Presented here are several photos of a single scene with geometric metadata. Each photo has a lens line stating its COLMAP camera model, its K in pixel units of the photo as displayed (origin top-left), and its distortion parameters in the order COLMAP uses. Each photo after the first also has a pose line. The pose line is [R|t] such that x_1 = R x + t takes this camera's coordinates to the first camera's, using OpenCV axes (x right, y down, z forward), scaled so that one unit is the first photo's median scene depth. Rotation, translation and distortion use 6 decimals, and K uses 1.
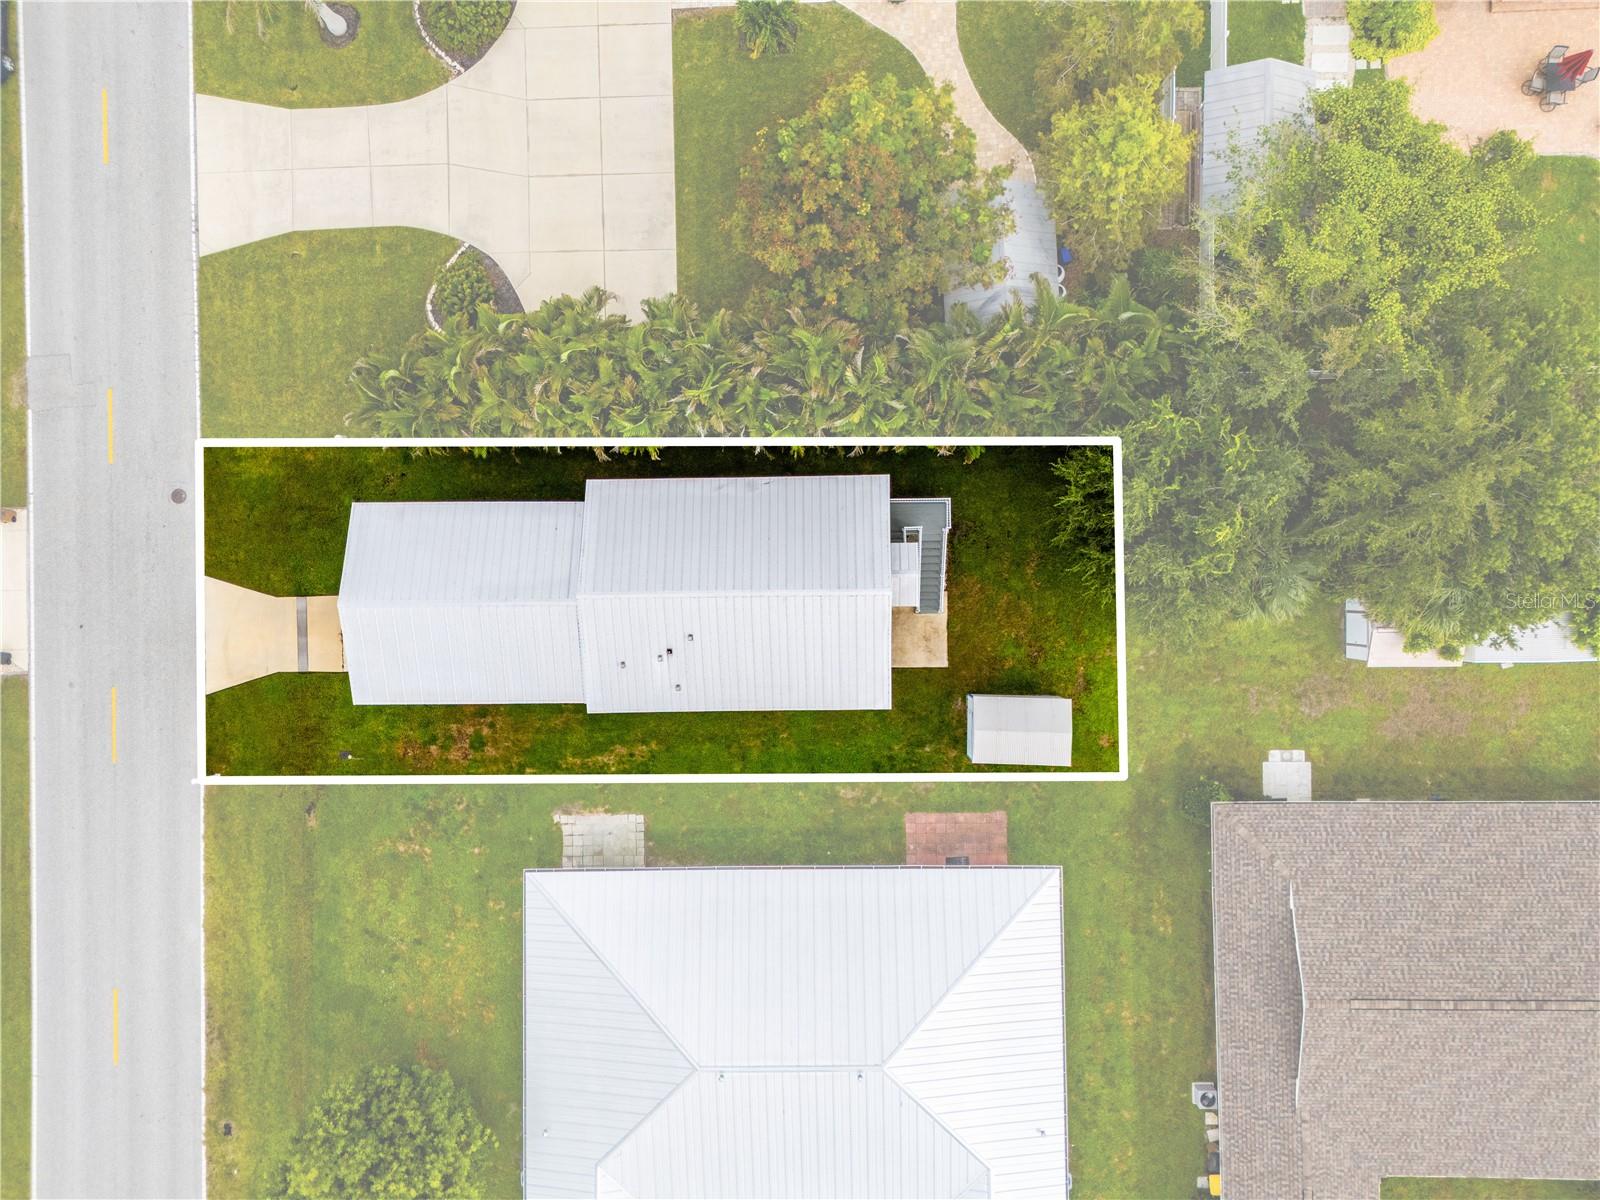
lens RADIAL K [[1149.5, 0, 800.0], [0, 1149.5, 600.0], [0, 0, 1]] dist [0.001917, -0.001943]
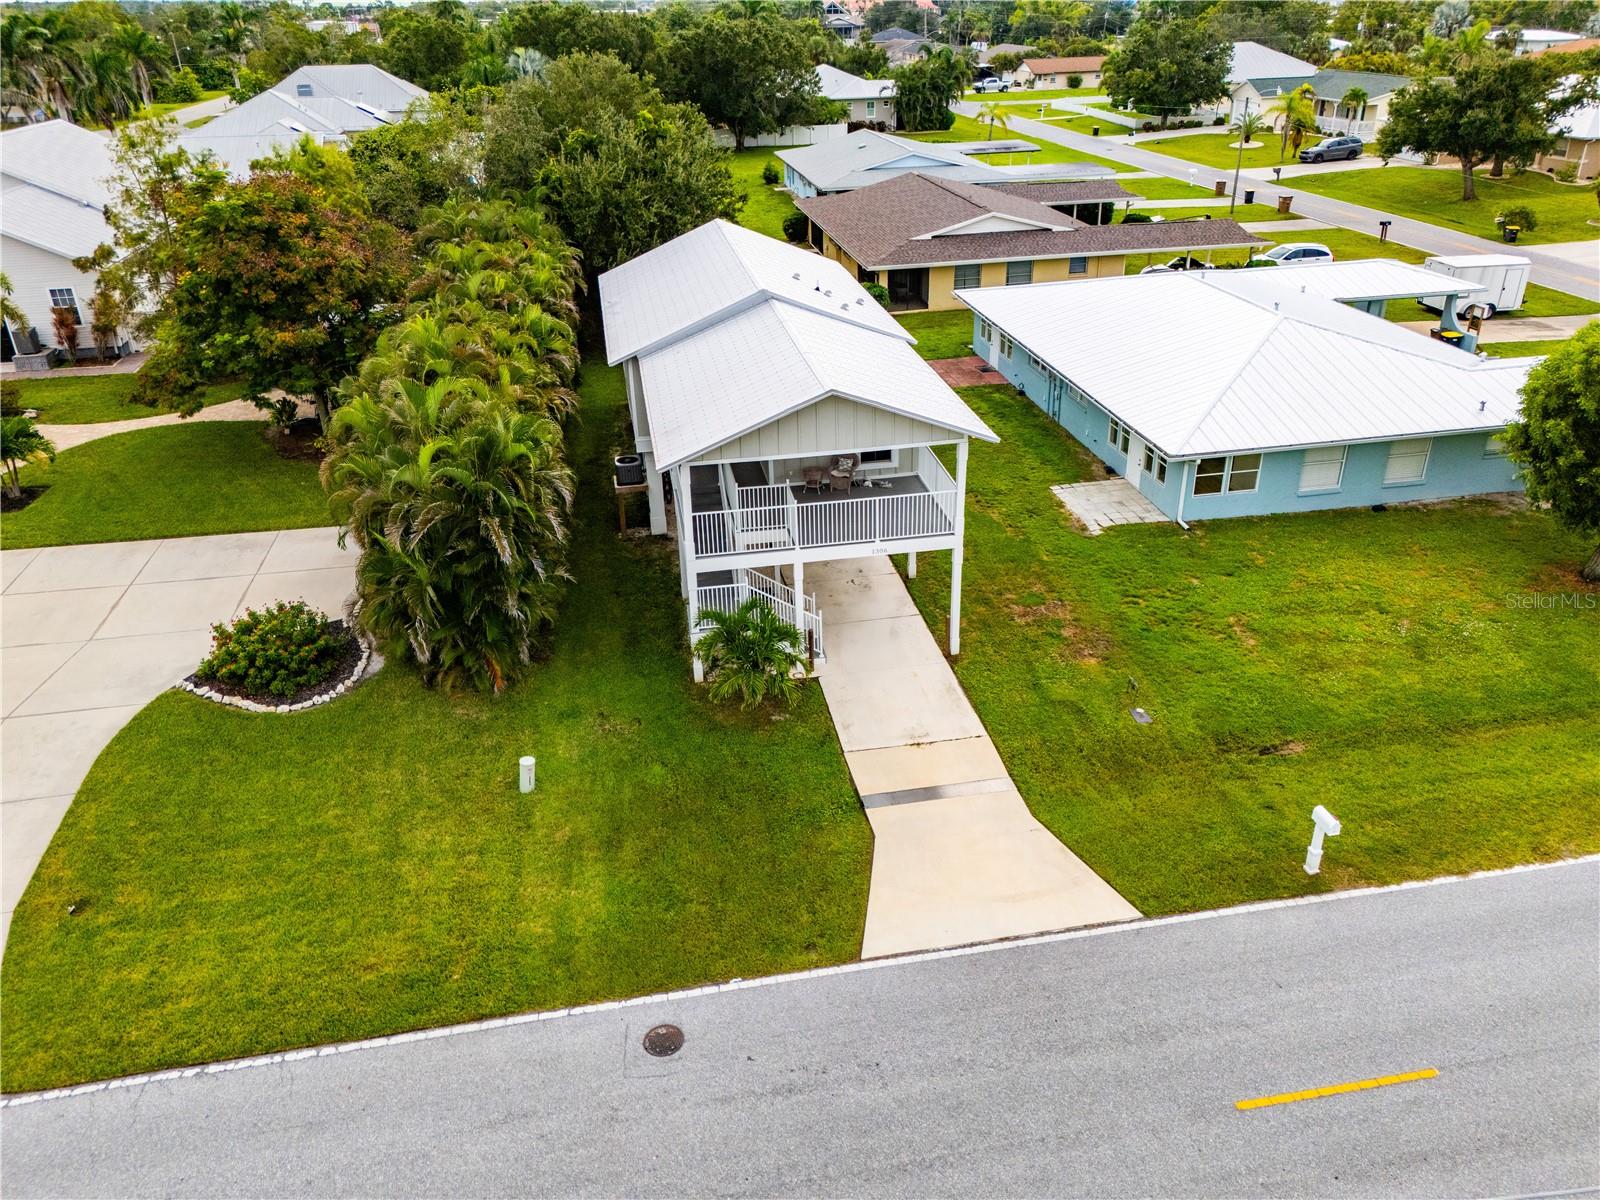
lens RADIAL K [[1173.1, 0, 800.0], [0, 1173.1, 600.0], [0, 0, 1]] dist [0.019672, -0.000963]
pose [[-0.158438, -0.435081, 0.886342, -0.827234], [0.987330, -0.077778, 0.138311, -0.089187], [0.008762, 0.897026, 0.441891, 0.716530]]
